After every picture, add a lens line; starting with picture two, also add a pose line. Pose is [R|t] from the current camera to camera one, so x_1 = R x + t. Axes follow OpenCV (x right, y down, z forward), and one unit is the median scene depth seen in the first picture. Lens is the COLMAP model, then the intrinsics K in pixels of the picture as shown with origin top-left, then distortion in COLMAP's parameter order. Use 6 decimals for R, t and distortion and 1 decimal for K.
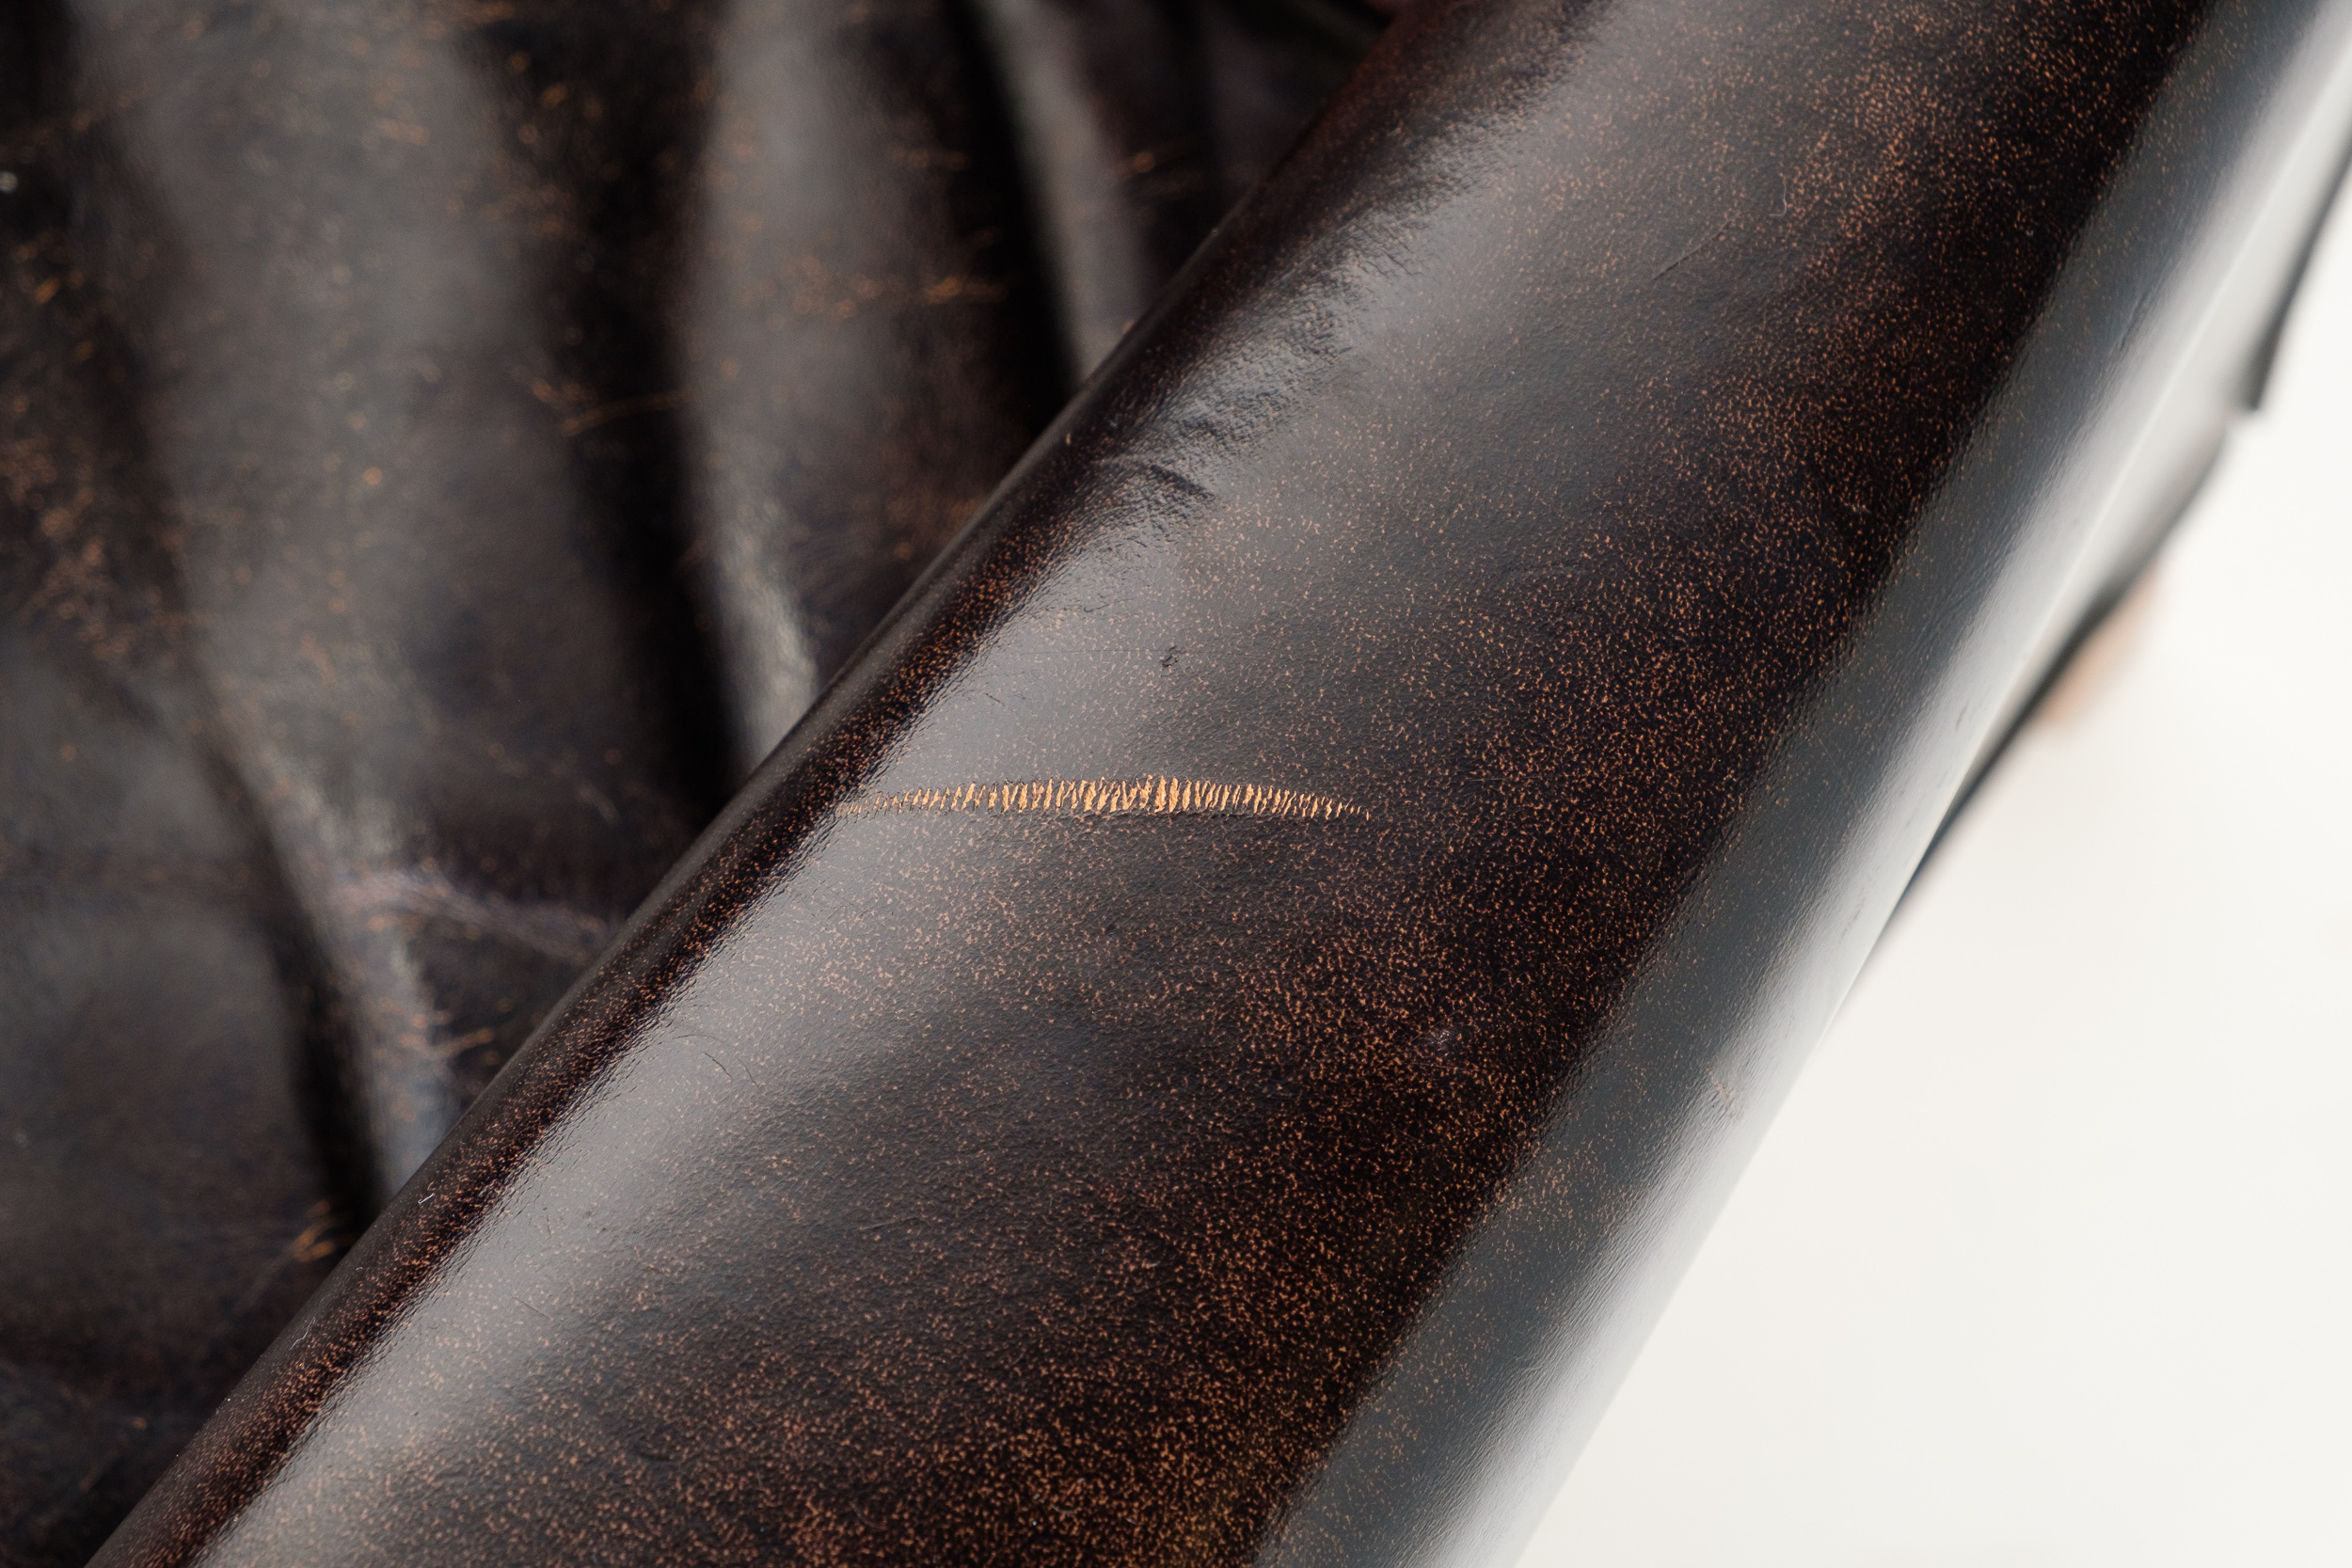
lens RADIAL K [[5620.7, 0, 1170.5], [0, 5620.7, 781.3], [0, 0, 1]] dist [-0.094061, 0.000000]
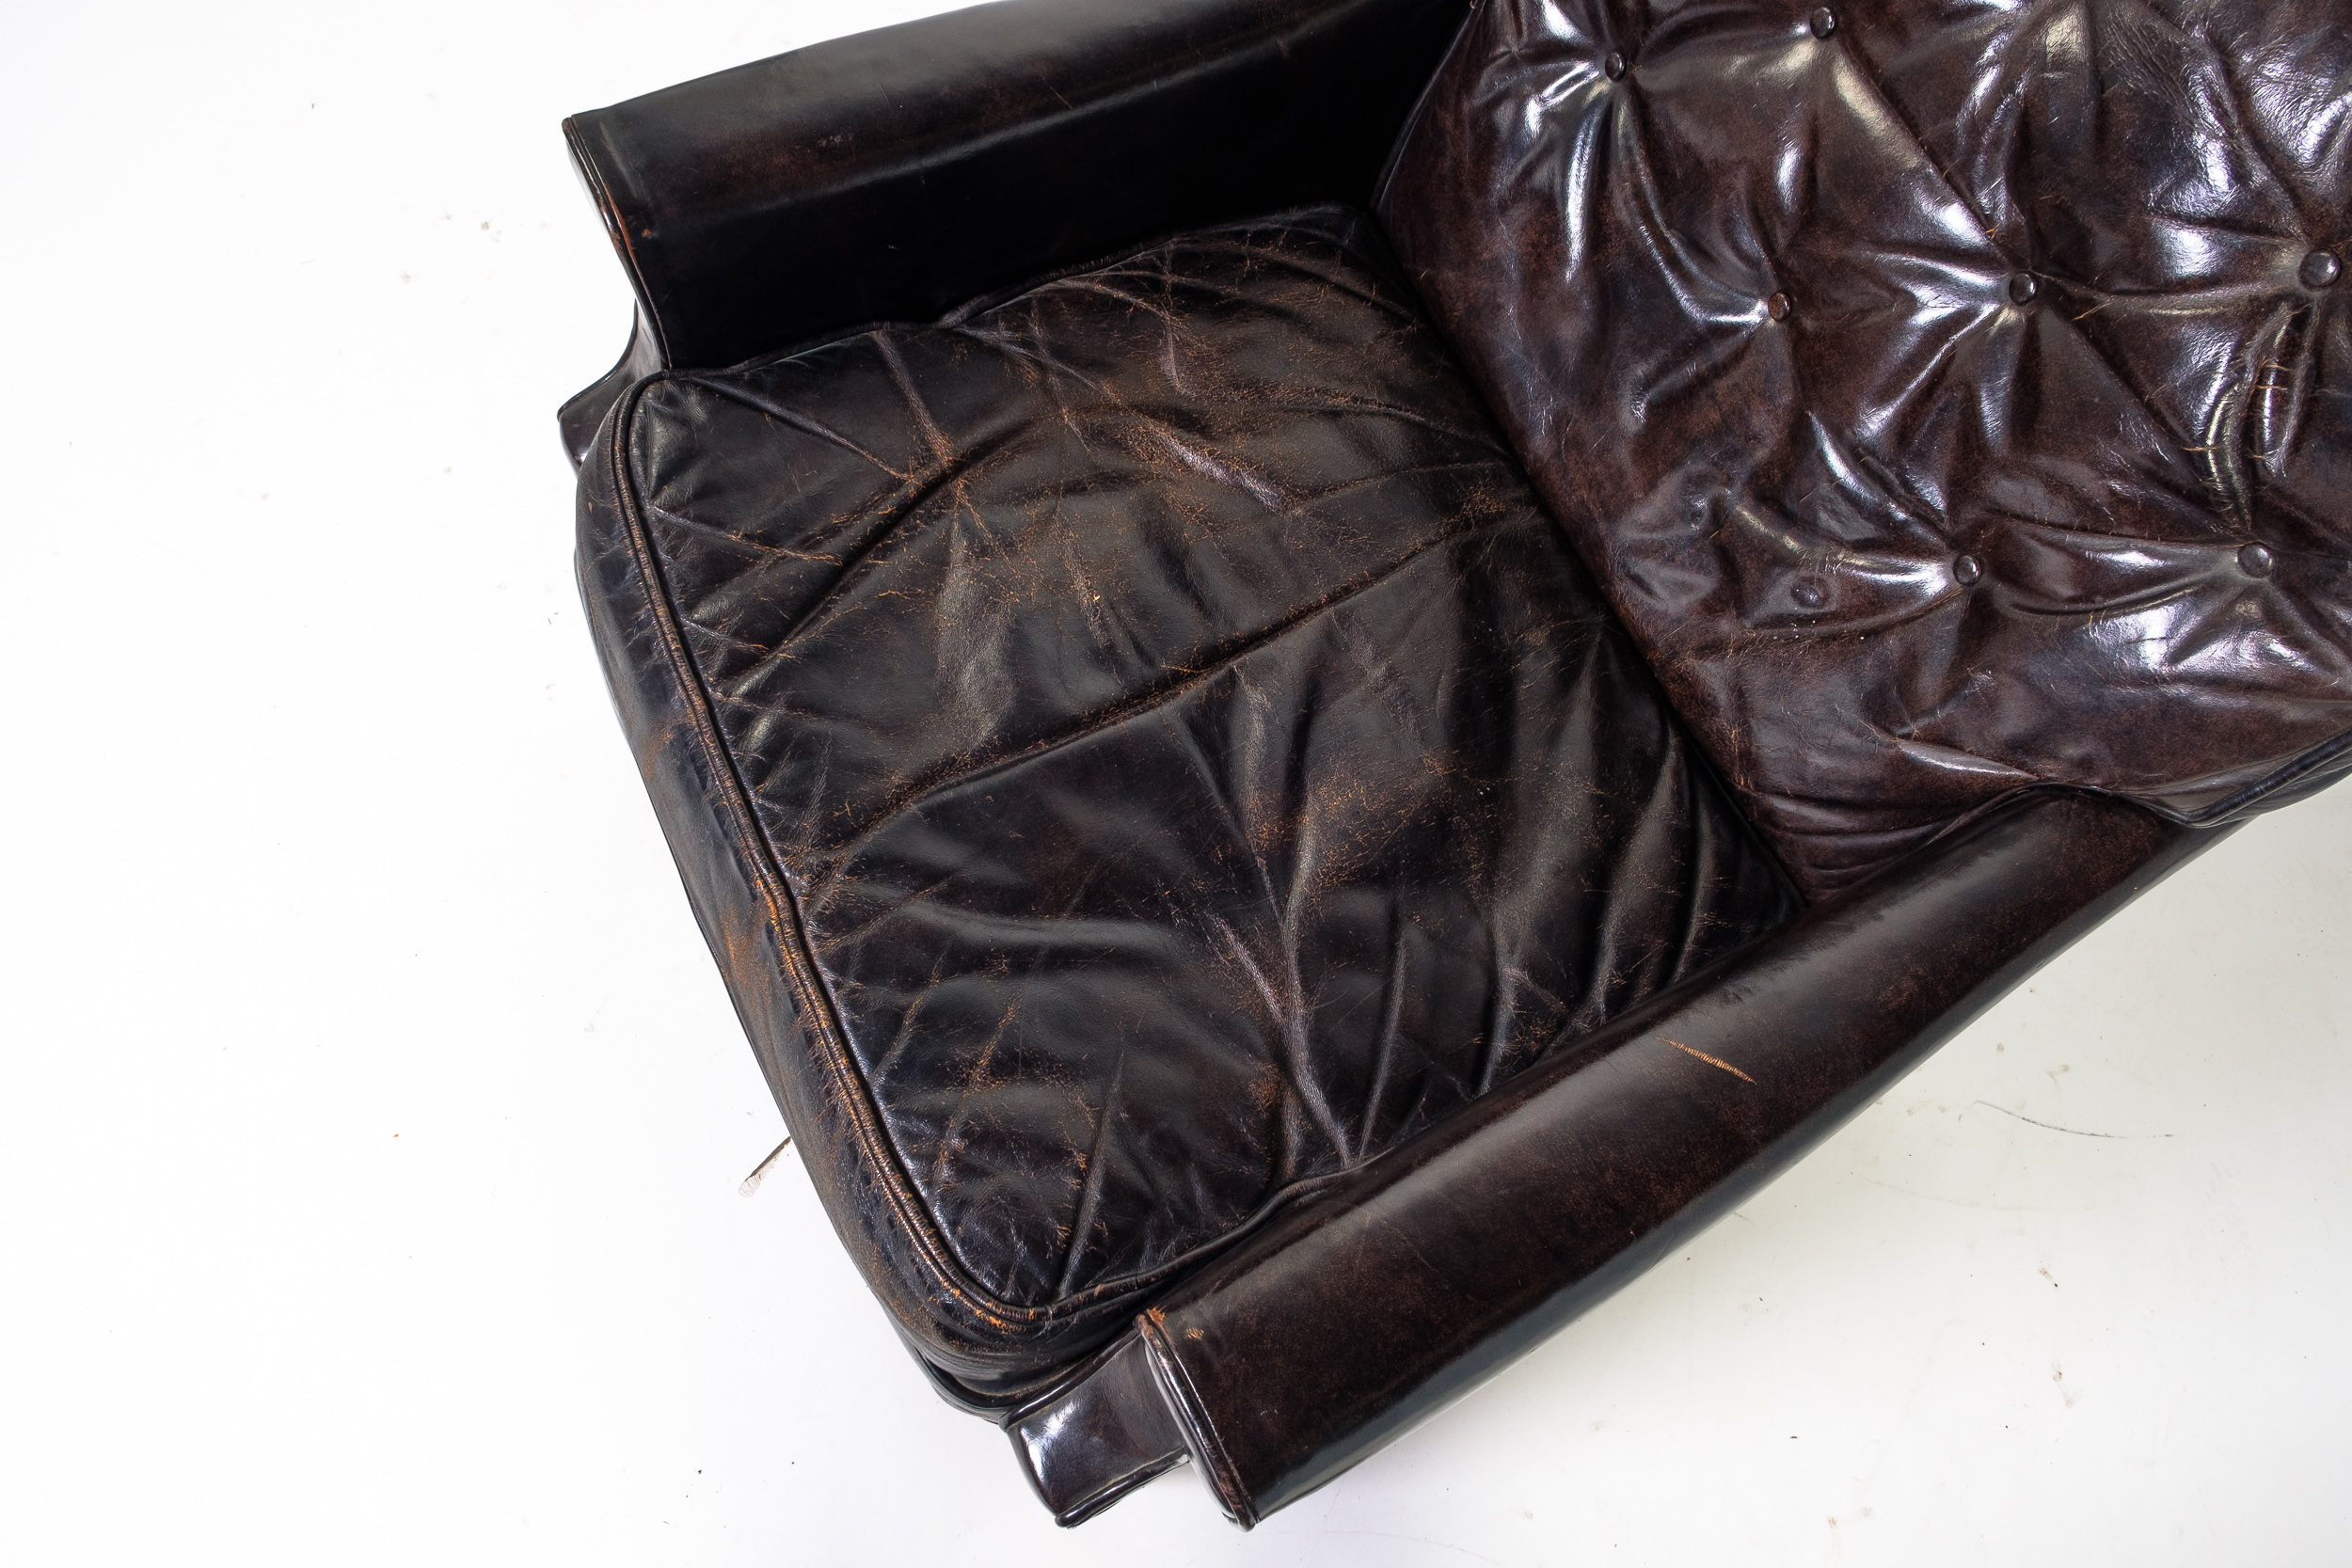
lens RADIAL K [[1810.7, 0, 1183.0], [0, 1810.7, 777.8], [0, 0, 1]] dist [-0.040160, 0.005446]
pose [[0.910063, 0.389306, -0.142216, -0.314493], [-0.385068, 0.921105, 0.057347, -0.143862], [0.153322, 0.002574, 0.988173, -0.692140]]
